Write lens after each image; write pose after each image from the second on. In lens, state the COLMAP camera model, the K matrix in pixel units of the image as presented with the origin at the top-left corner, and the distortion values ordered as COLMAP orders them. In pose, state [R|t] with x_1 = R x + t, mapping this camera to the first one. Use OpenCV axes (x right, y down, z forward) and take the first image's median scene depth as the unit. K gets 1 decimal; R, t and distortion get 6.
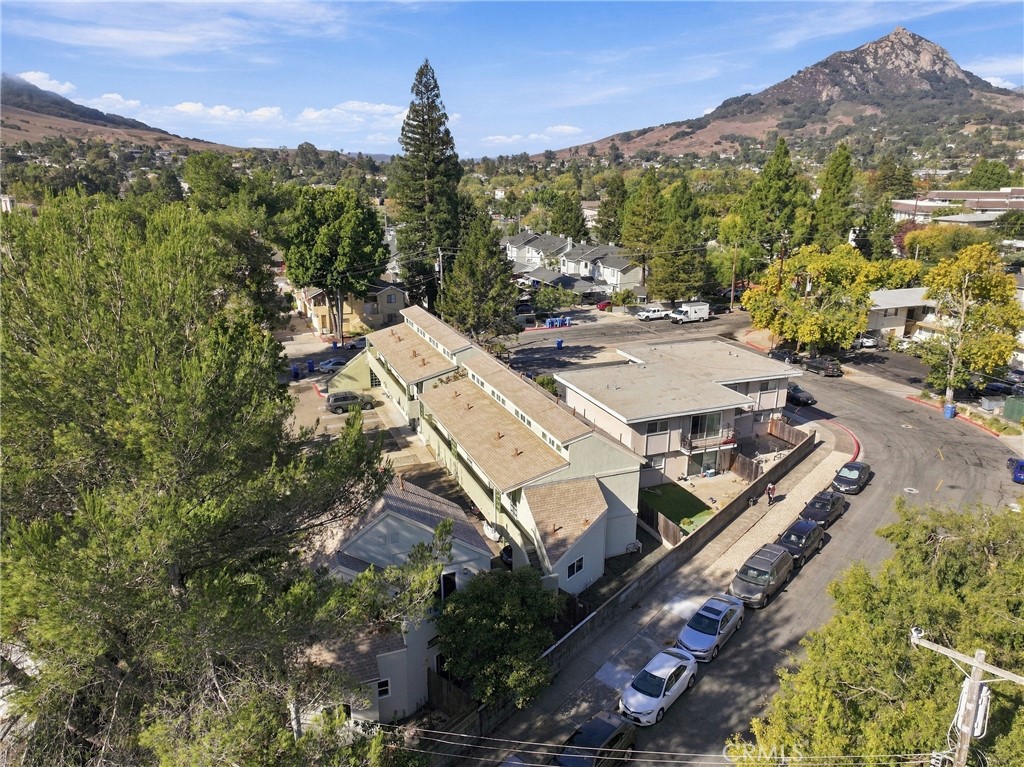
lens RADIAL K [[725.9, 0, 512.5], [0, 725.9, 380.9], [0, 0, 1]] dist [0.000907, 0.020043]
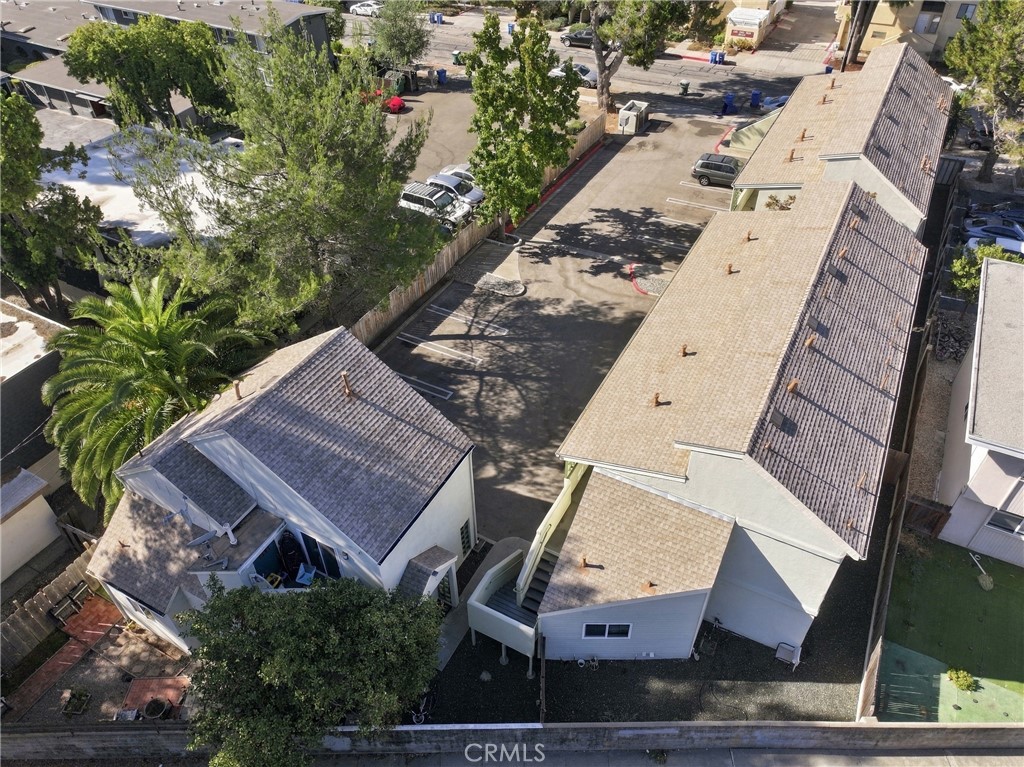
lens RADIAL K [[725.9, 0, 518.3], [0, 725.9, 388.9], [0, 0, 1]] dist [0.000907, 0.020043]
pose [[0.648223, 0.499678, -0.574568, 0.189150], [-0.210077, 0.842642, 0.495805, -0.122989], [0.731898, -0.200689, 0.651191, 0.413354]]
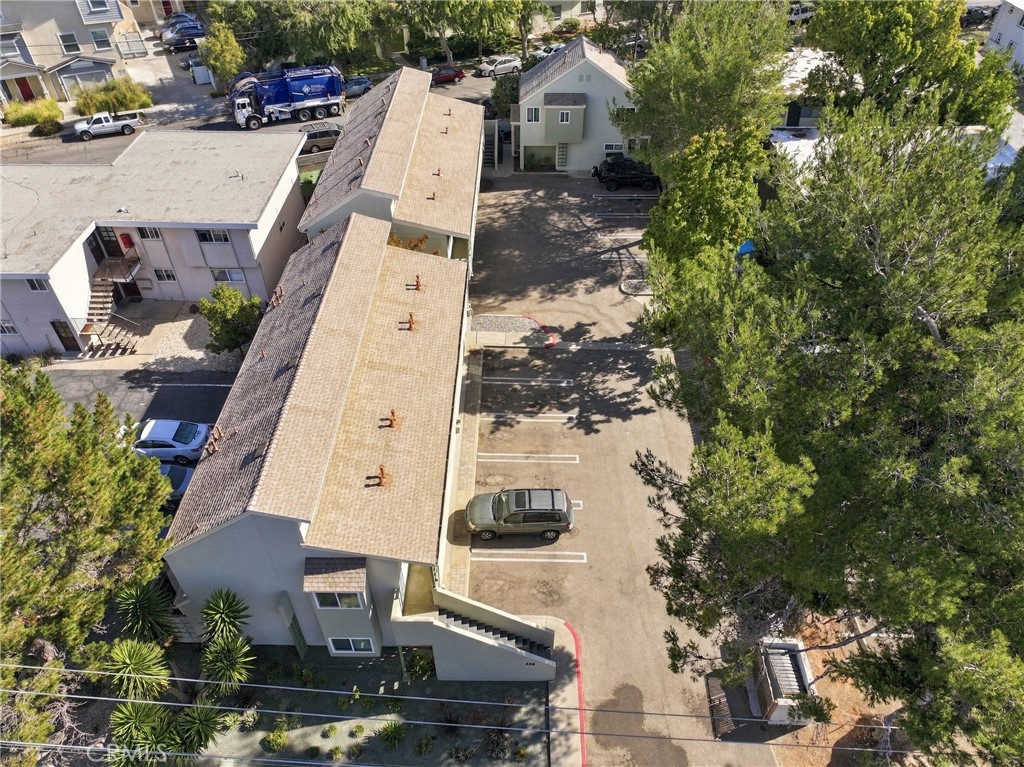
lens RADIAL K [[725.9, 0, 513.7], [0, 725.9, 381.1], [0, 0, 1]] dist [0.000907, 0.020043]
pose [[-0.924704, -0.258121, 0.279813, -0.387930], [0.107185, 0.528754, 0.841980, -0.476075], [-0.365285, 0.808575, -0.461275, 1.367869]]
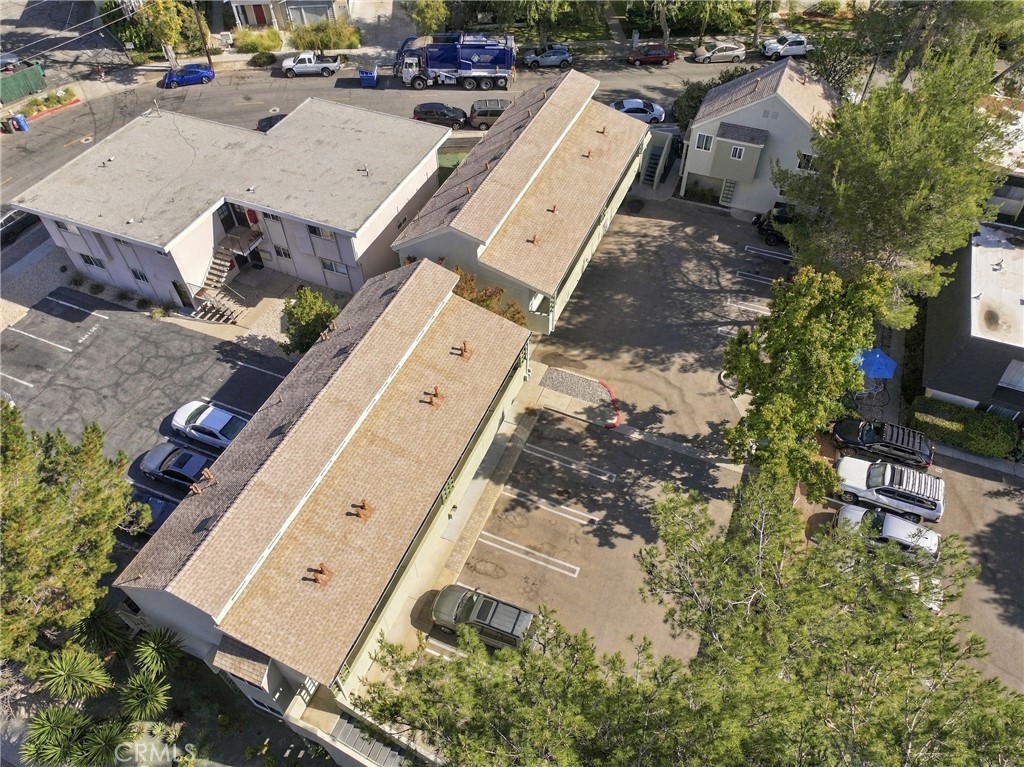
lens RADIAL K [[725.9, 0, 514.4], [0, 725.9, 378.3], [0, 0, 1]] dist [0.000907, 0.020043]
pose [[-0.712527, -0.522062, 0.468782, -0.436951], [0.213497, 0.475121, 0.853627, -0.495184], [-0.668375, 0.708315, -0.227078, 1.177602]]
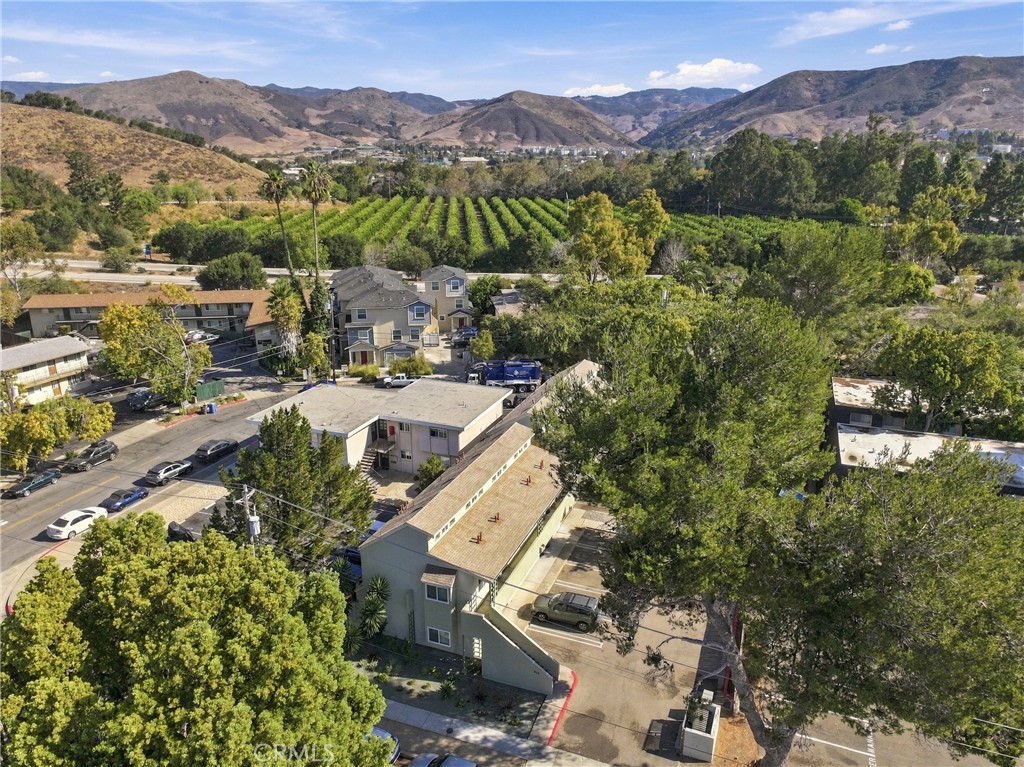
lens RADIAL K [[725.9, 0, 514.1], [0, 725.9, 386.7], [0, 0, 1]] dist [0.000907, 0.020043]
pose [[-0.733030, -0.206333, 0.648146, -0.701382], [0.200485, 0.845010, 0.495746, -0.597446], [-0.649979, 0.493340, -0.578051, 1.585142]]
